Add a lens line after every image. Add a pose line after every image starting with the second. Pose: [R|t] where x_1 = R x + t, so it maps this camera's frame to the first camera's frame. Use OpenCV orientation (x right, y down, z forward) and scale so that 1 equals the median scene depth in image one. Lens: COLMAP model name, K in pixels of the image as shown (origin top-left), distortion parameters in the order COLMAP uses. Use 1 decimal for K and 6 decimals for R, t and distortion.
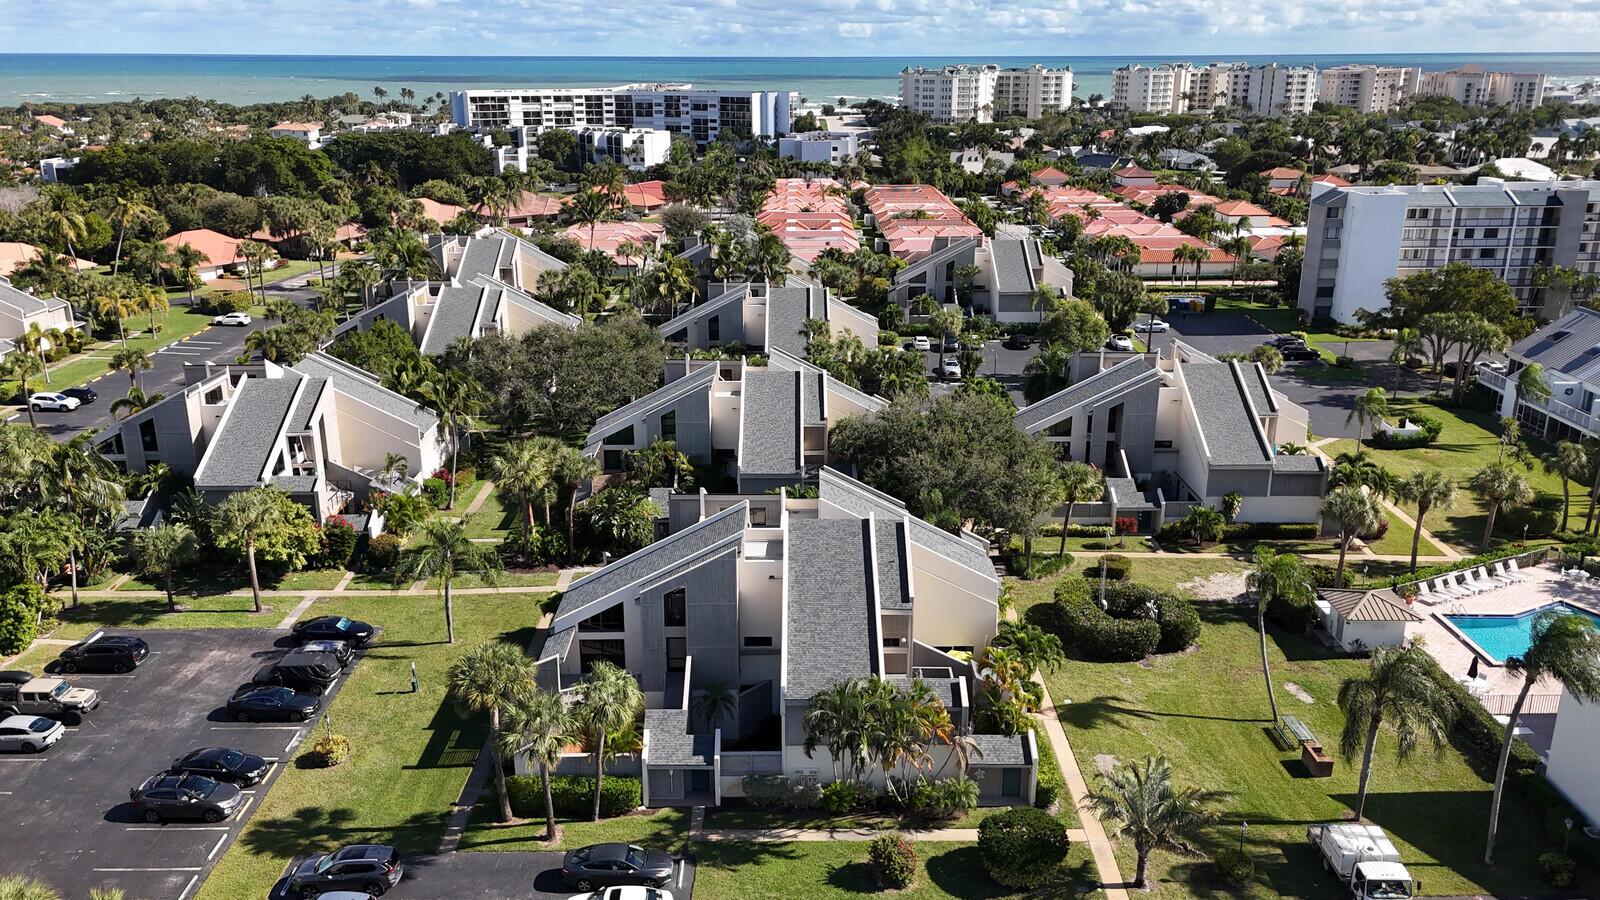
lens RADIAL K [[1253.8, 0, 800.0], [0, 1253.8, 450.0], [0, 0, 1]] dist [0.035319, 0.000251]
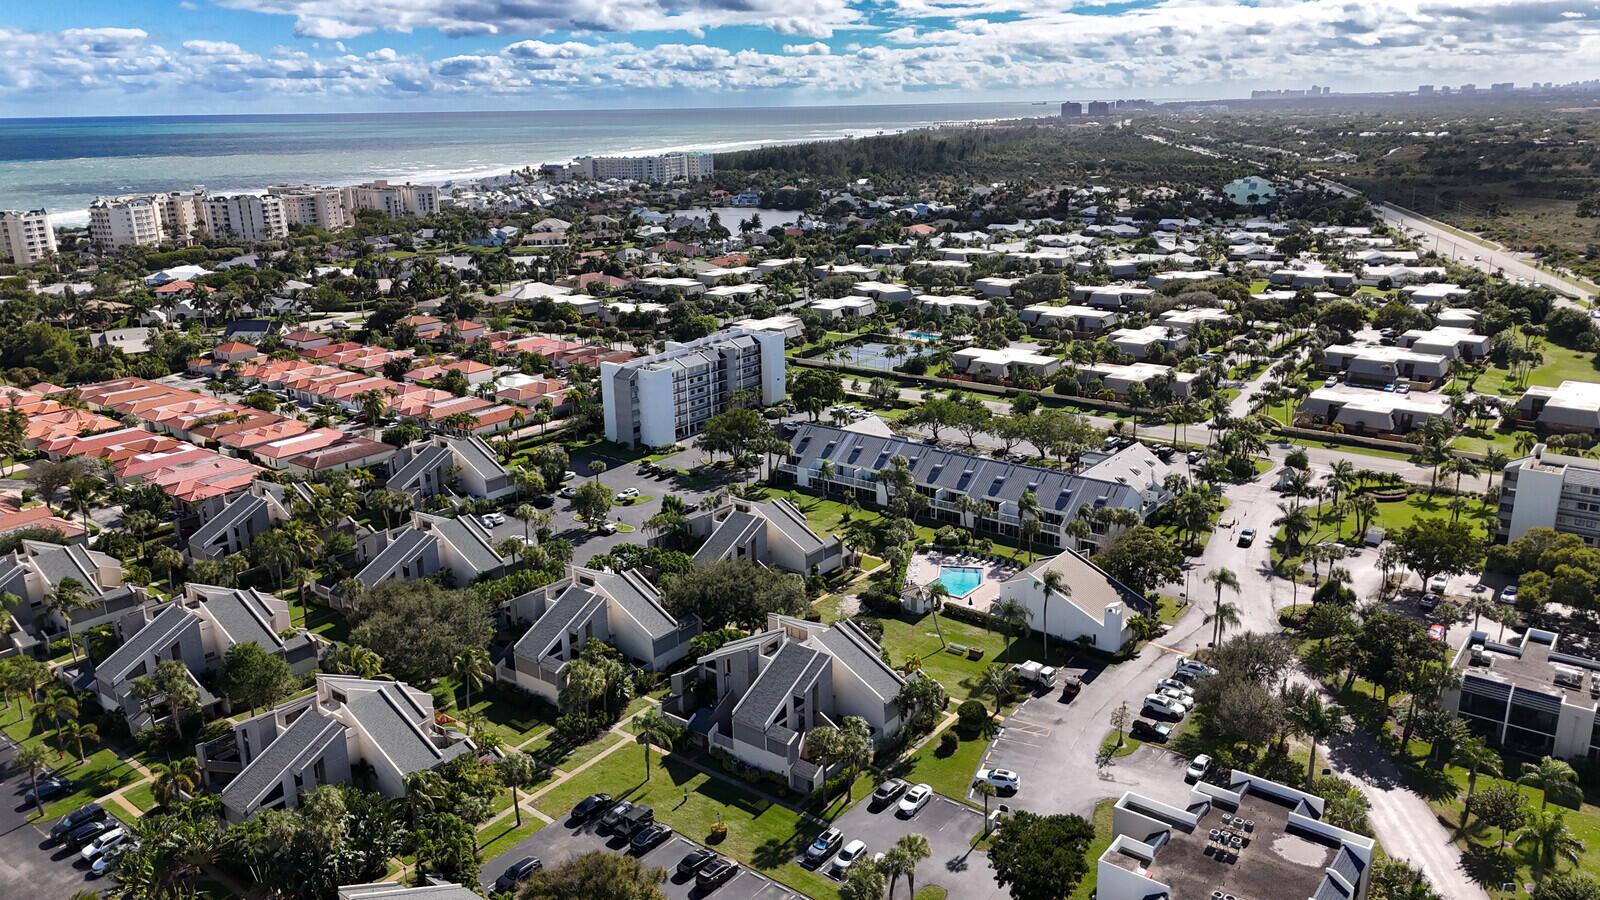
lens RADIAL K [[1171.6, 0, 800.0], [0, 1171.6, 450.0], [0, 0, 1]] dist [0.076382, -0.064771]
pose [[0.619504, -0.232639, 0.749729, -1.074732], [0.254167, 0.963073, 0.088820, -0.325464], [-0.742707, 0.135532, 0.655757, -0.266096]]
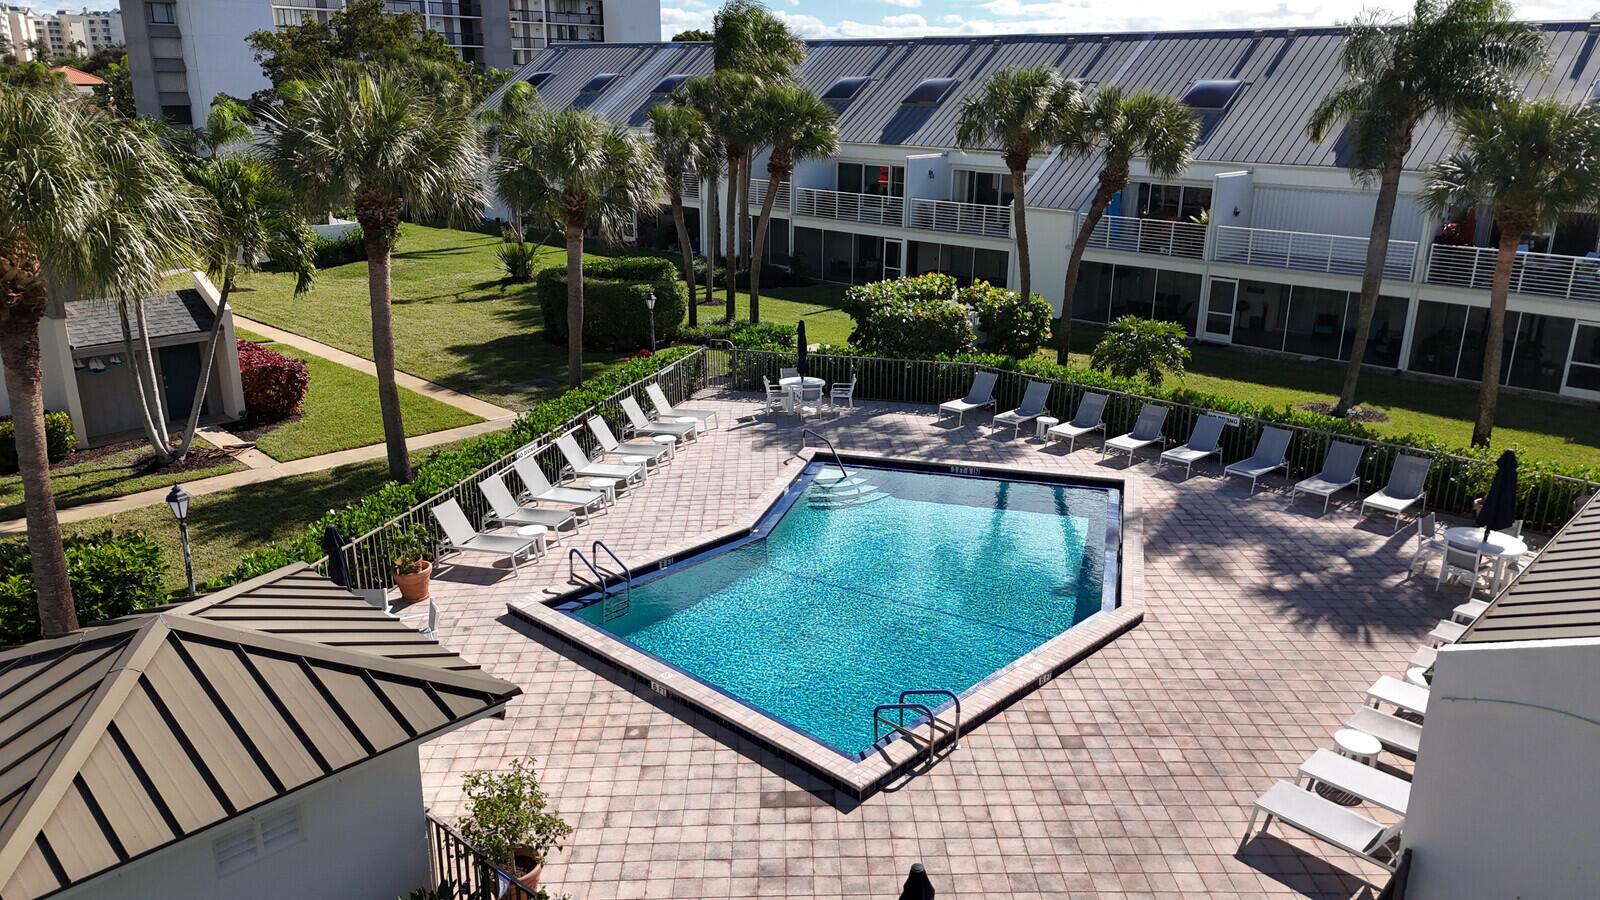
lens RADIAL K [[1171.6, 0, 800.0], [0, 1171.6, 450.0], [0, 0, 1]] dist [0.076382, -0.064771]
pose [[0.689924, -0.212631, 0.691949, 0.342369], [0.208815, 0.973711, 0.091011, 0.079383], [-0.693110, 0.081698, 0.716187, 0.702995]]
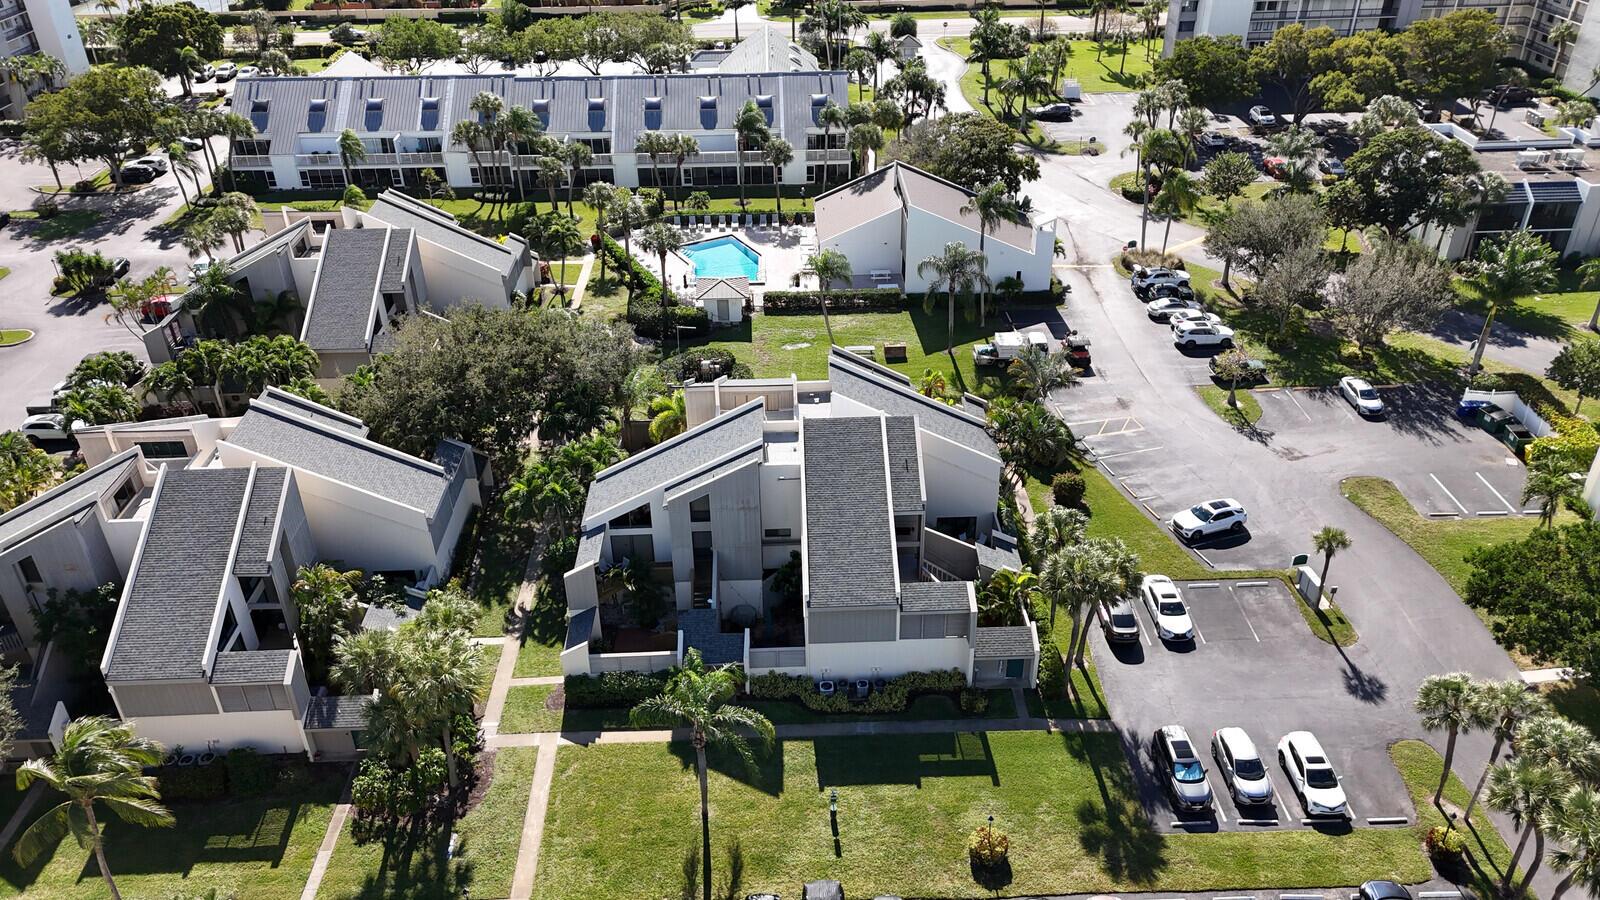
lens RADIAL K [[1171.6, 0, 800.0], [0, 1171.6, 450.0], [0, 0, 1]] dist [0.076382, -0.064771]
pose [[-0.029932, -0.520695, 0.853218, -0.647382], [0.310620, 0.806492, 0.503077, -0.307506], [-0.950063, 0.280085, 0.137599, 0.655578]]
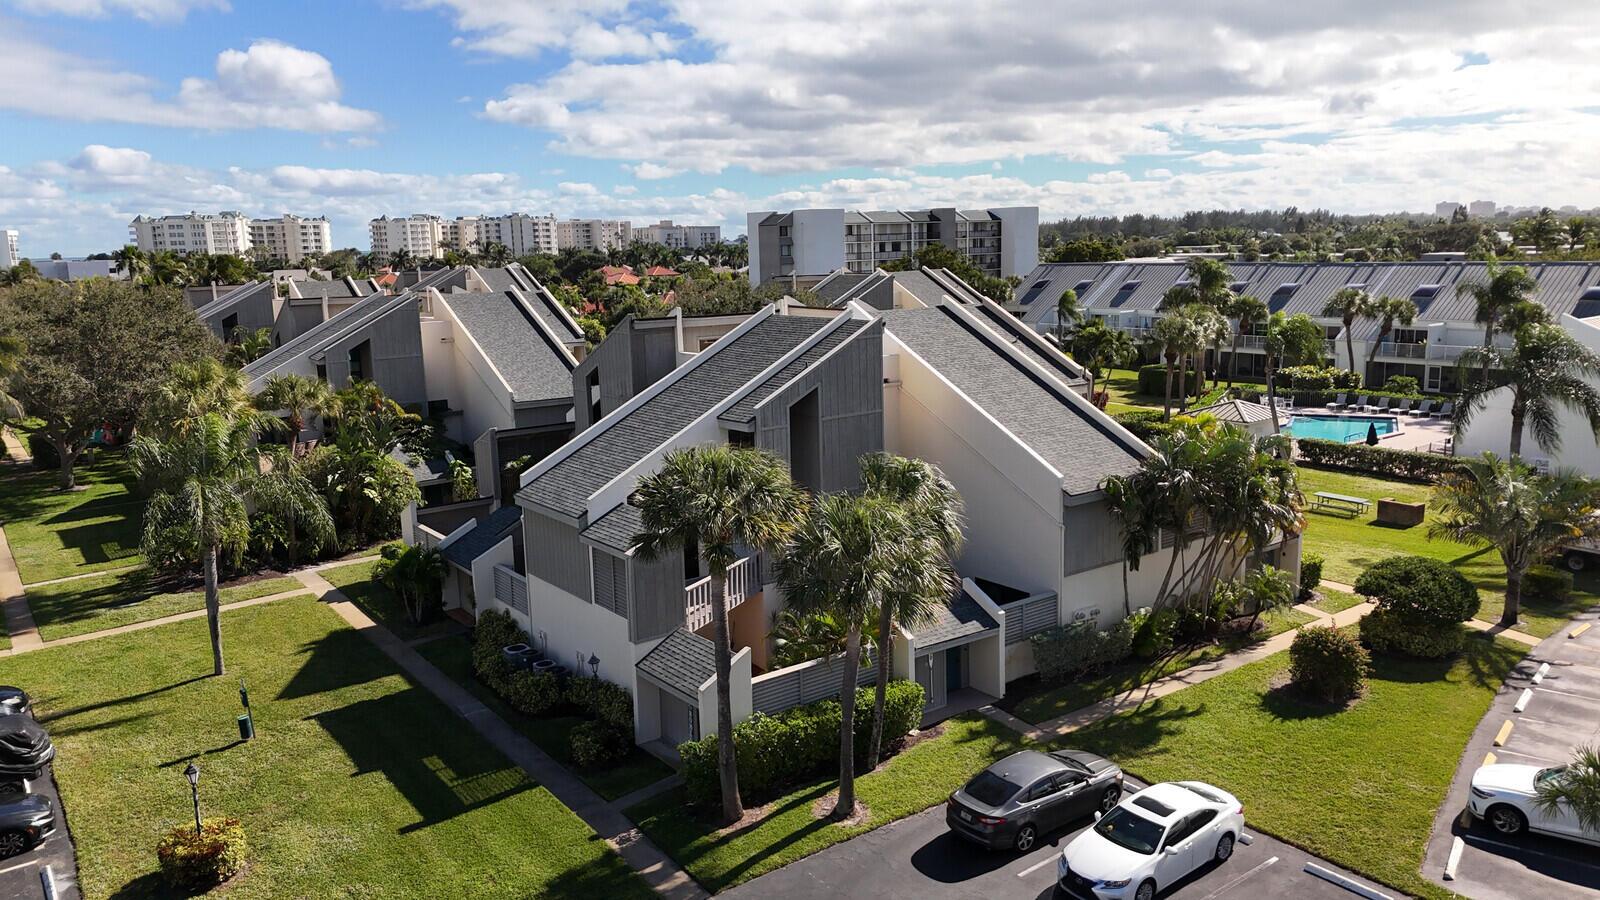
lens RADIAL K [[1171.6, 0, 800.0], [0, 1171.6, 450.0], [0, 0, 1]] dist [0.076382, -0.064771]
pose [[0.807078, -0.126483, 0.576739, -0.297204], [0.203659, 0.976475, -0.070849, 0.121503], [-0.554210, 0.174638, 0.813850, 0.373057]]
